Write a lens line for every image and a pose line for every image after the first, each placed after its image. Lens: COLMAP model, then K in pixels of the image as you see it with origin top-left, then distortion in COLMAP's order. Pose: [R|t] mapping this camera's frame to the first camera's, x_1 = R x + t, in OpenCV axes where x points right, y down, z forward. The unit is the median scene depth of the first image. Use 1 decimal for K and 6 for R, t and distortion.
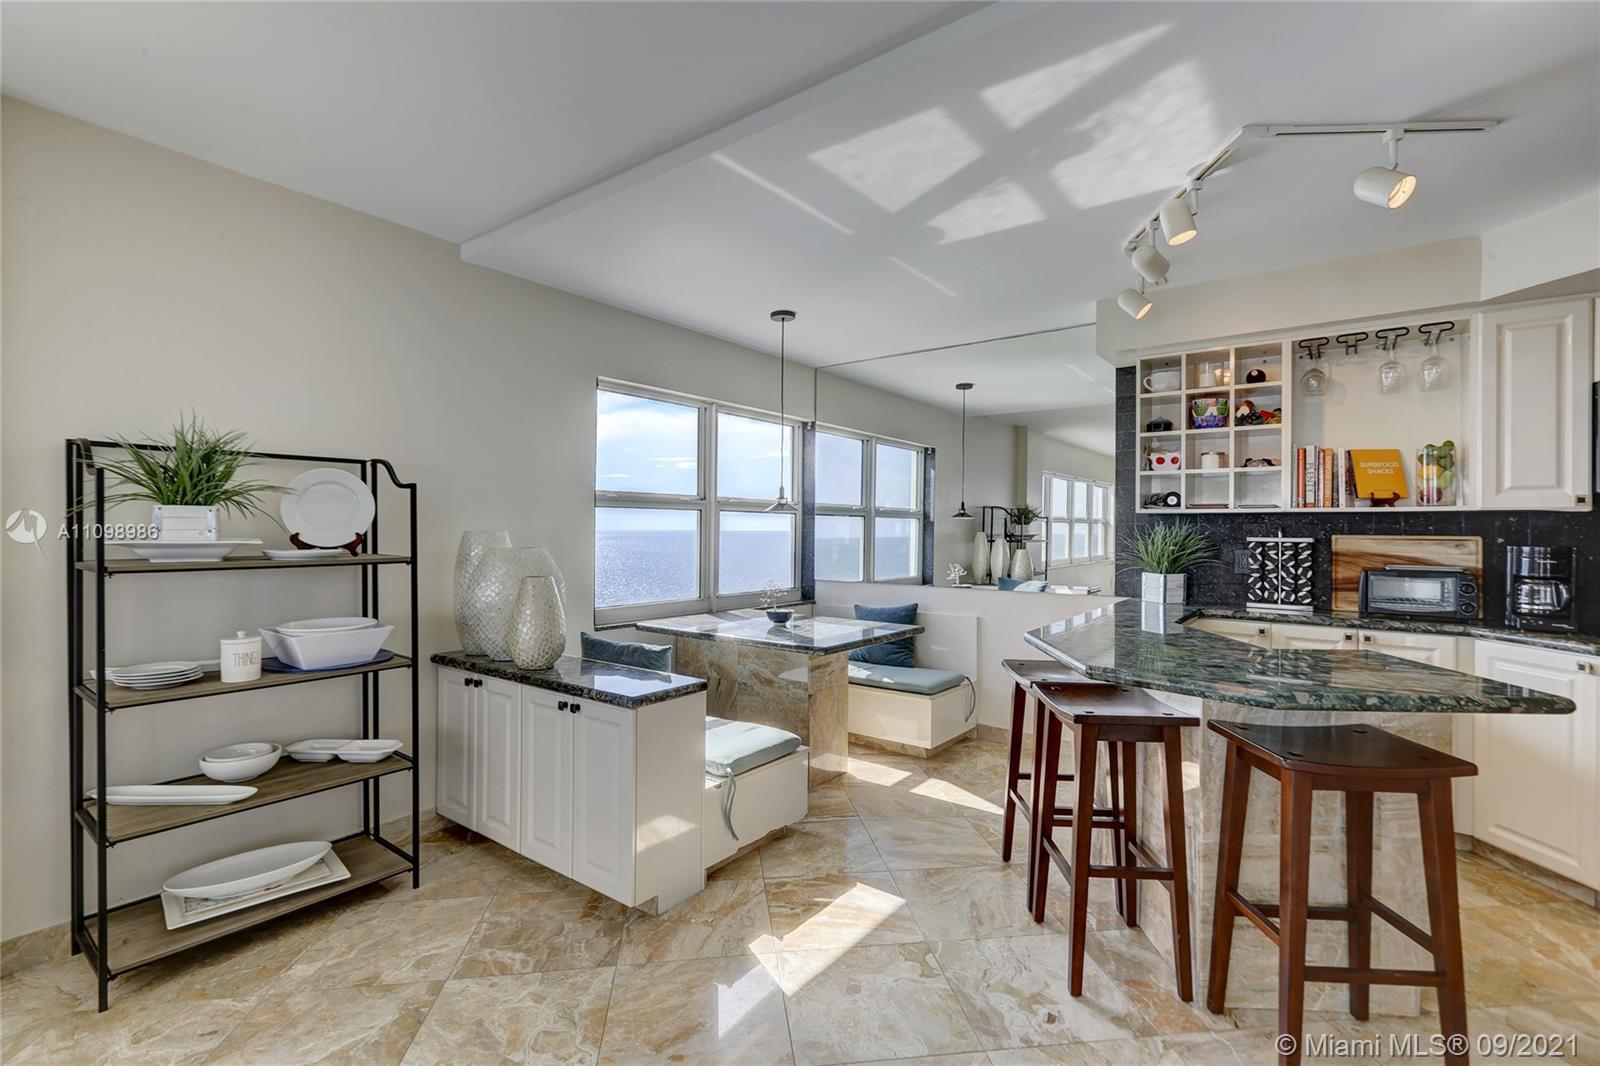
lens RADIAL K [[726.5, 0, 805.4], [0, 726.5, 534.7], [0, 0, 1]] dist [0.001329, 0.003939]
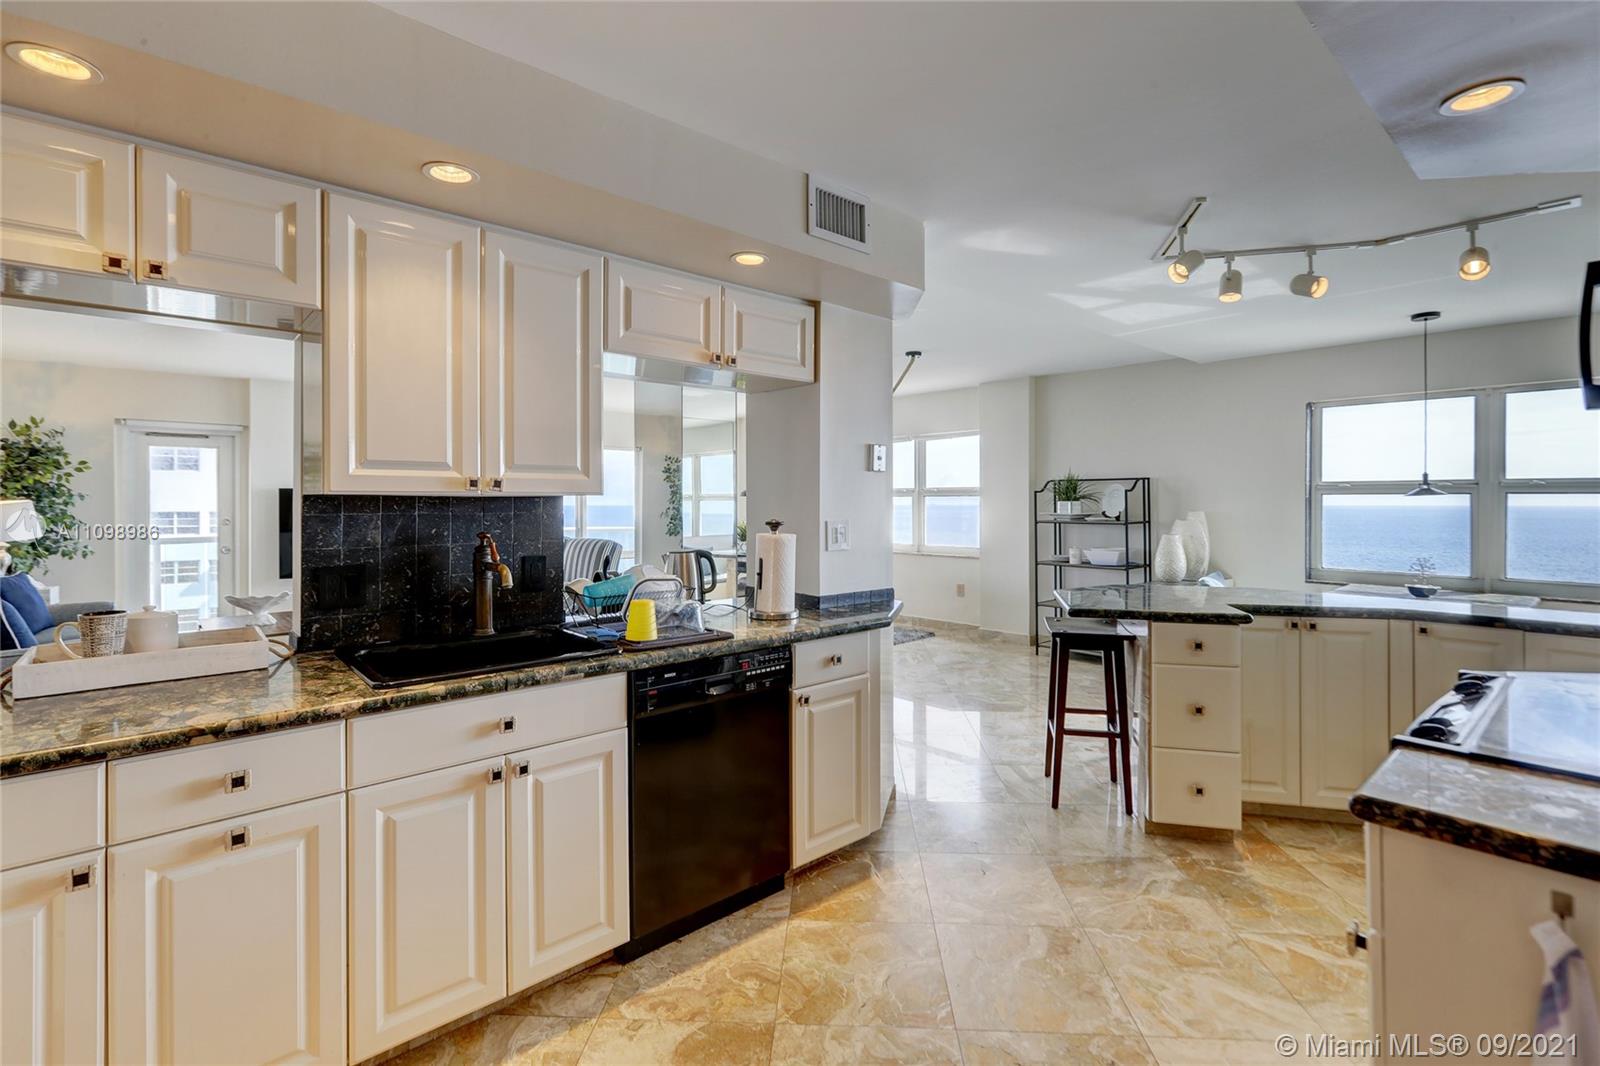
lens RADIAL K [[726.5, 0, 839.3], [0, 726.5, 507.8], [0, 0, 1]] dist [0.001329, 0.003939]
pose [[-0.158321, 0.004083, -0.987379, 1.436384], [-0.011016, 0.999922, 0.005901, -0.012013], [0.987326, 0.011812, -0.158263, 0.355776]]
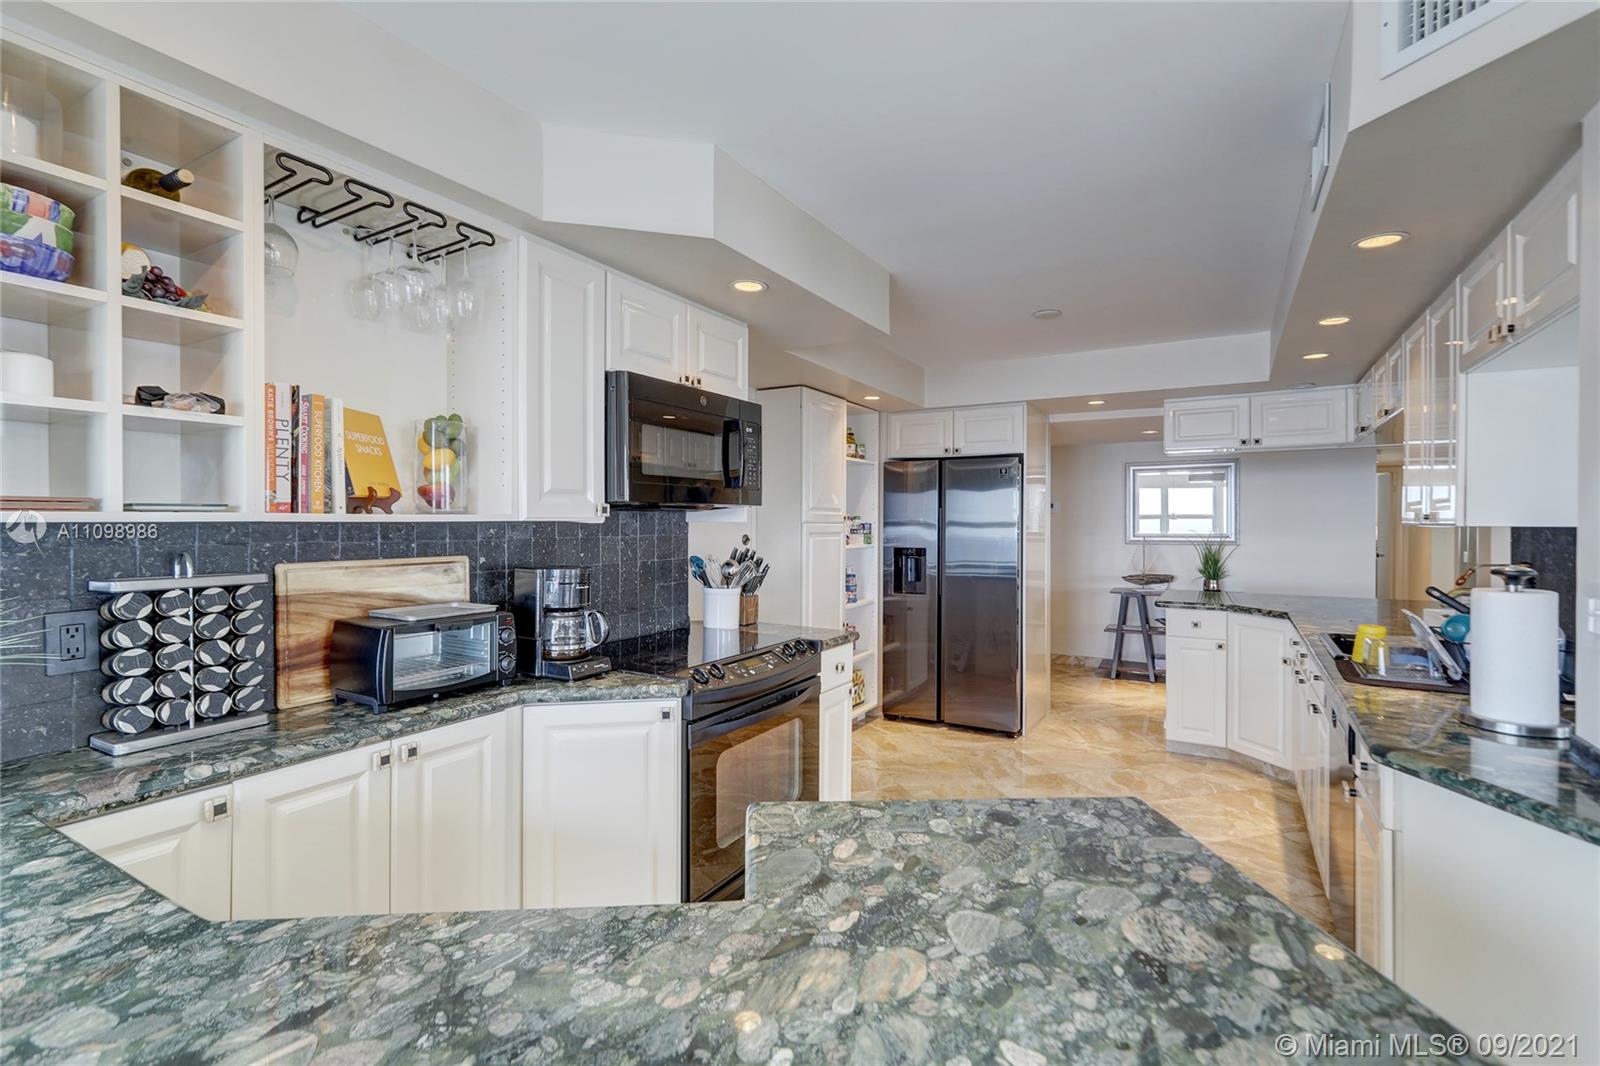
lens RADIAL K [[726.5, 0, 799.2], [0, 726.5, 528.1], [0, 0, 1]] dist [0.001329, 0.003939]
pose [[-0.110927, -0.015814, 0.993703, 0.177171], [0.008209, 0.999825, 0.016828, -0.031646], [-0.993795, 0.010024, -0.110778, 0.710937]]
